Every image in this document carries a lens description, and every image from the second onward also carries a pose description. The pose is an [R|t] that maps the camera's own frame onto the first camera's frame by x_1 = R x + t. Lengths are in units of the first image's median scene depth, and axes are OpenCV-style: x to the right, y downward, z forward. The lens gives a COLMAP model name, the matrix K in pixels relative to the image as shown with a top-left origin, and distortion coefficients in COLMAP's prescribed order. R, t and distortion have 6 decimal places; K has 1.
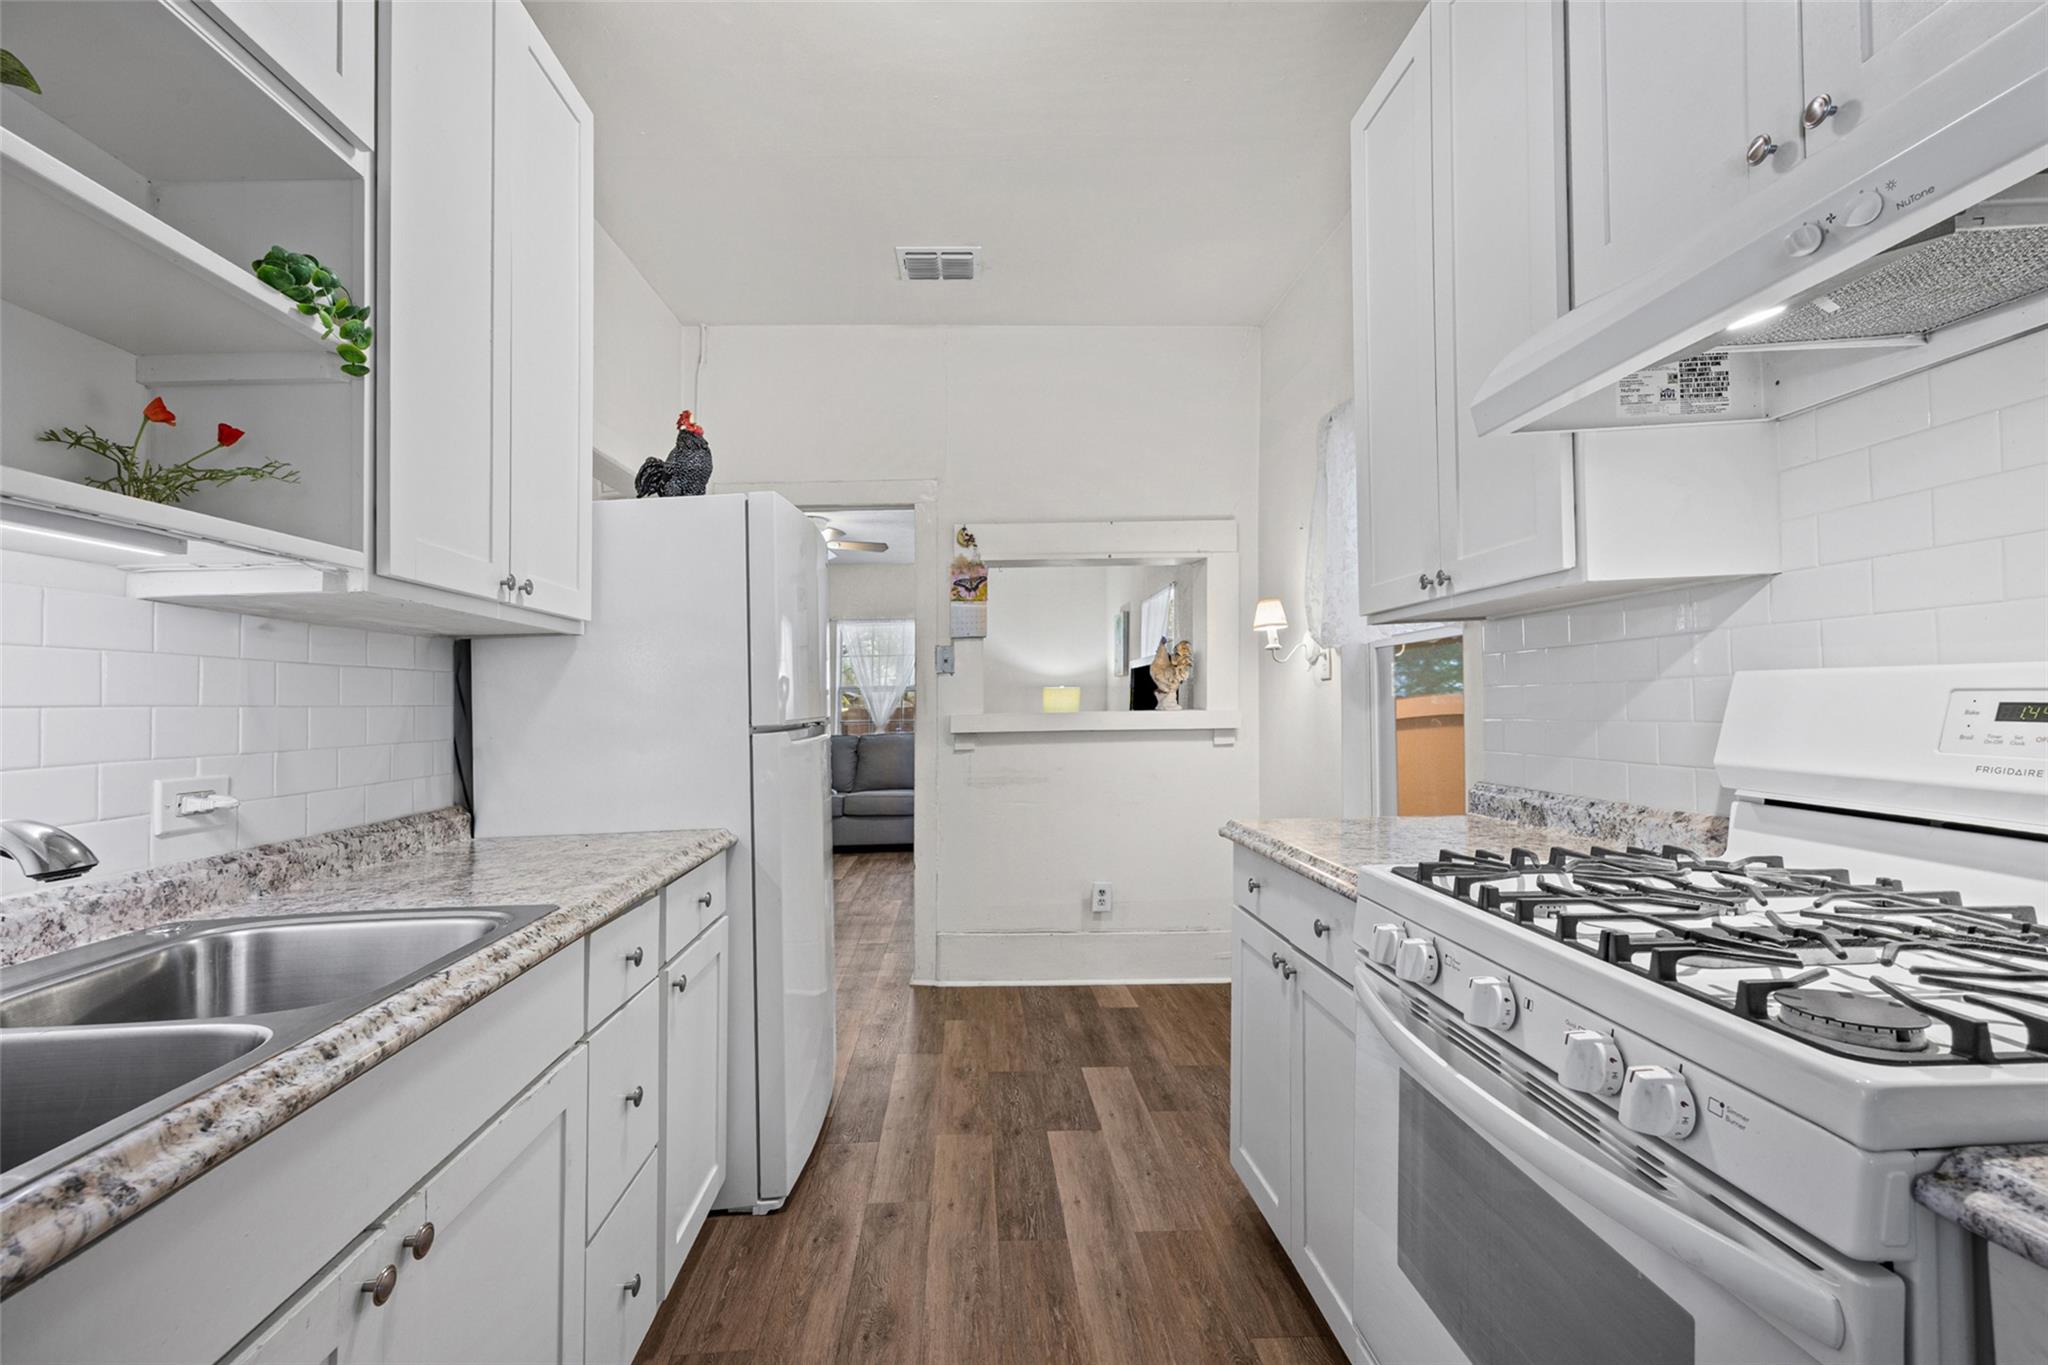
lens RADIAL K [[813.0, 0, 1025.5], [0, 813.0, 693.0], [0, 0, 1]] dist [-0.000864, 0.000184]
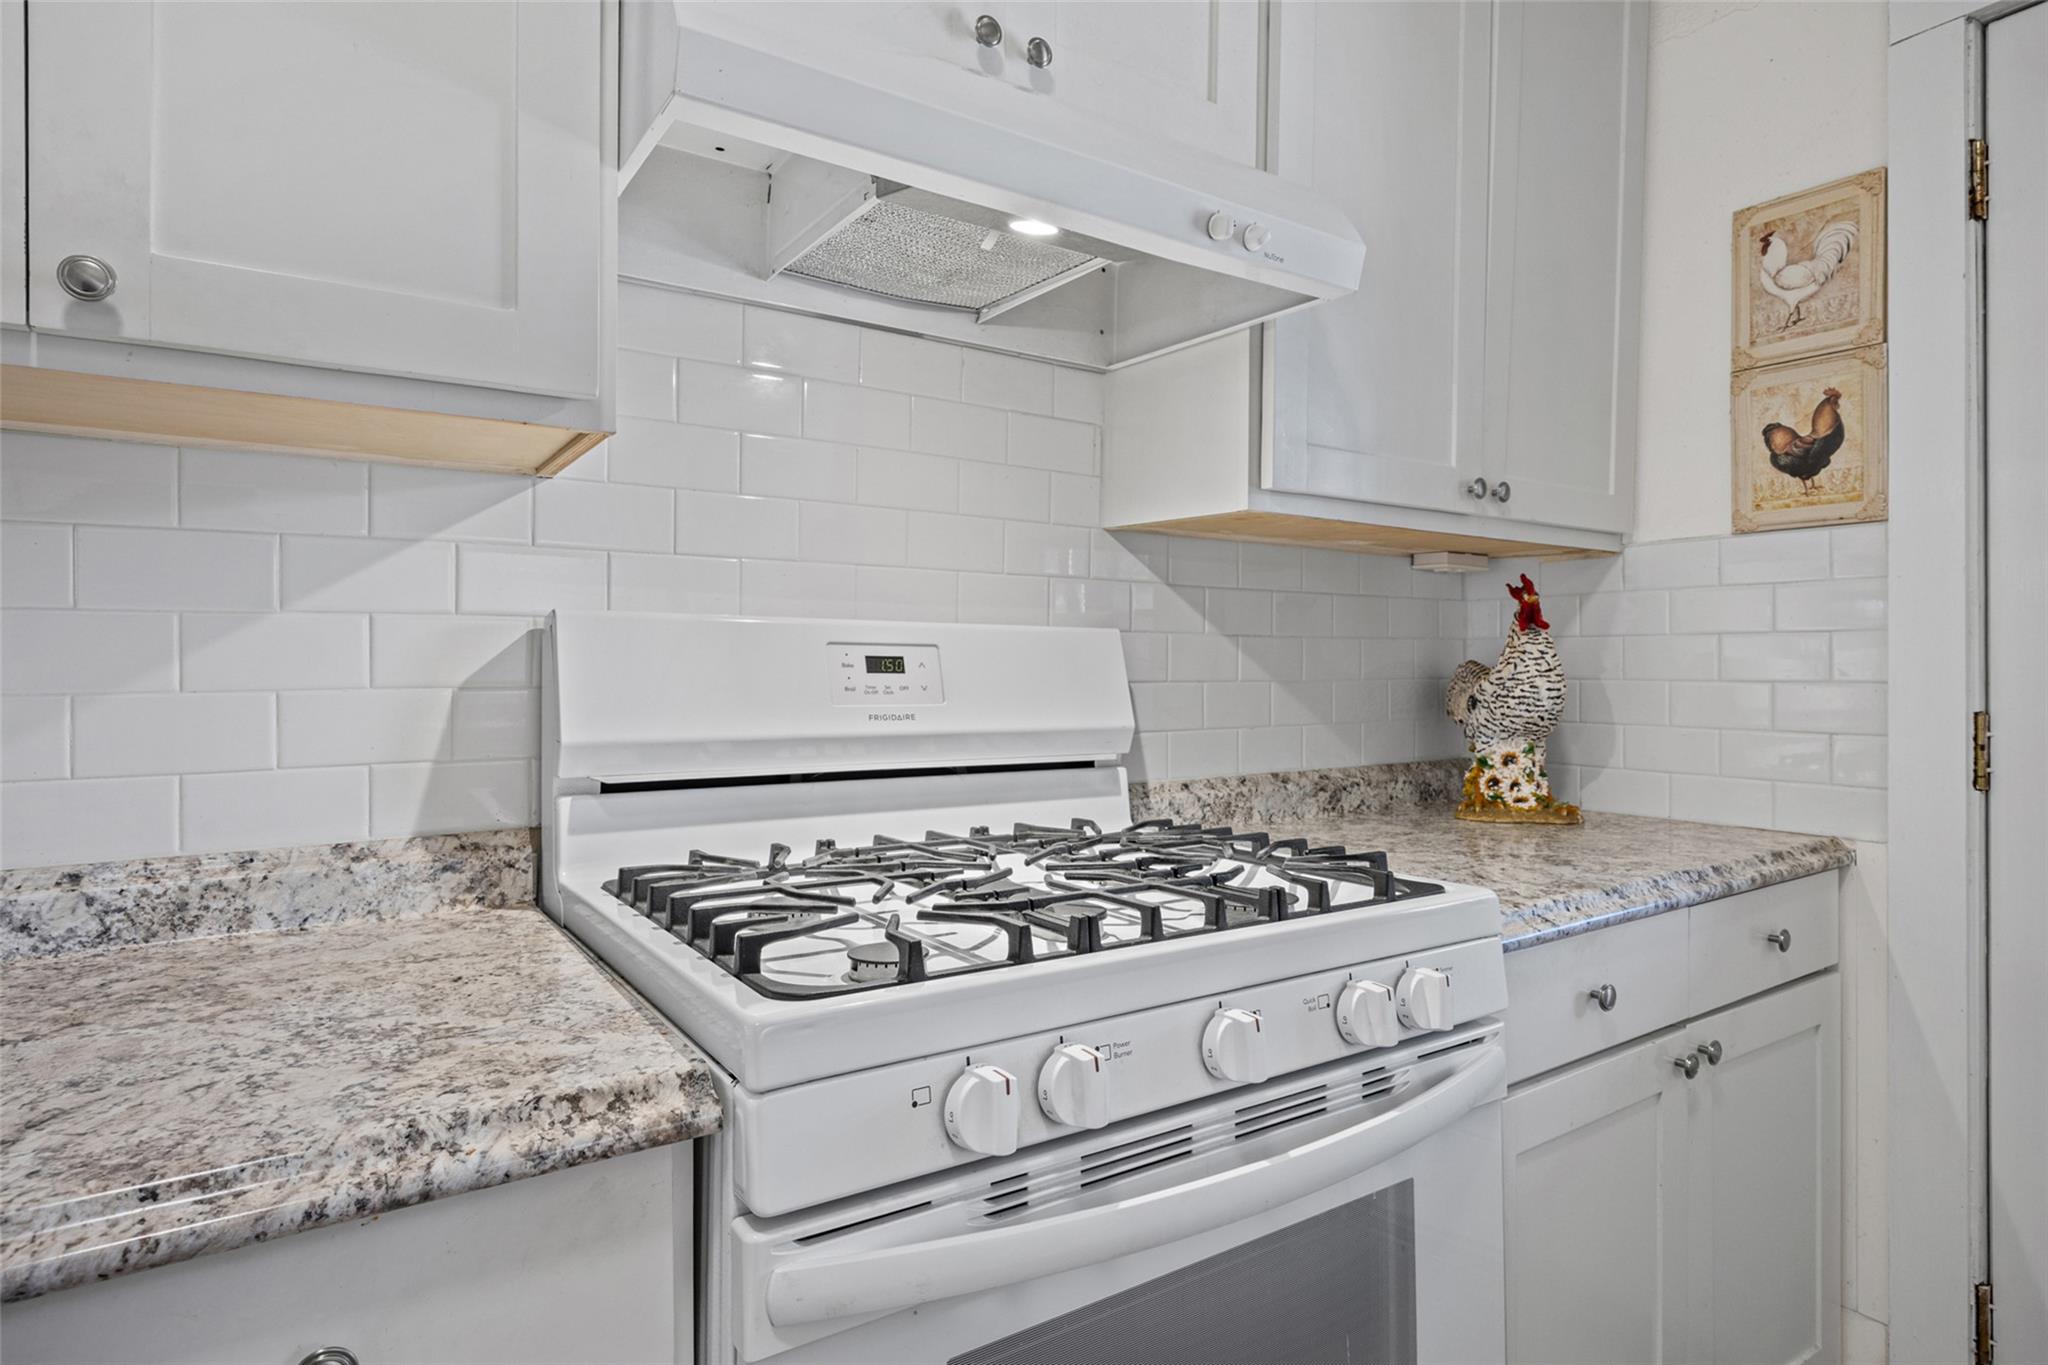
lens RADIAL K [[1160.8, 0, 1029.3], [0, 1160.8, 650.5], [0, 0, 1]] dist [0.000341, 0.000135]
pose [[-0.500183, 0.005392, 0.865903, -0.250910], [-0.011525, 0.999851, -0.012884, 0.022684], [-0.865843, -0.016423, -0.500046, 1.612788]]
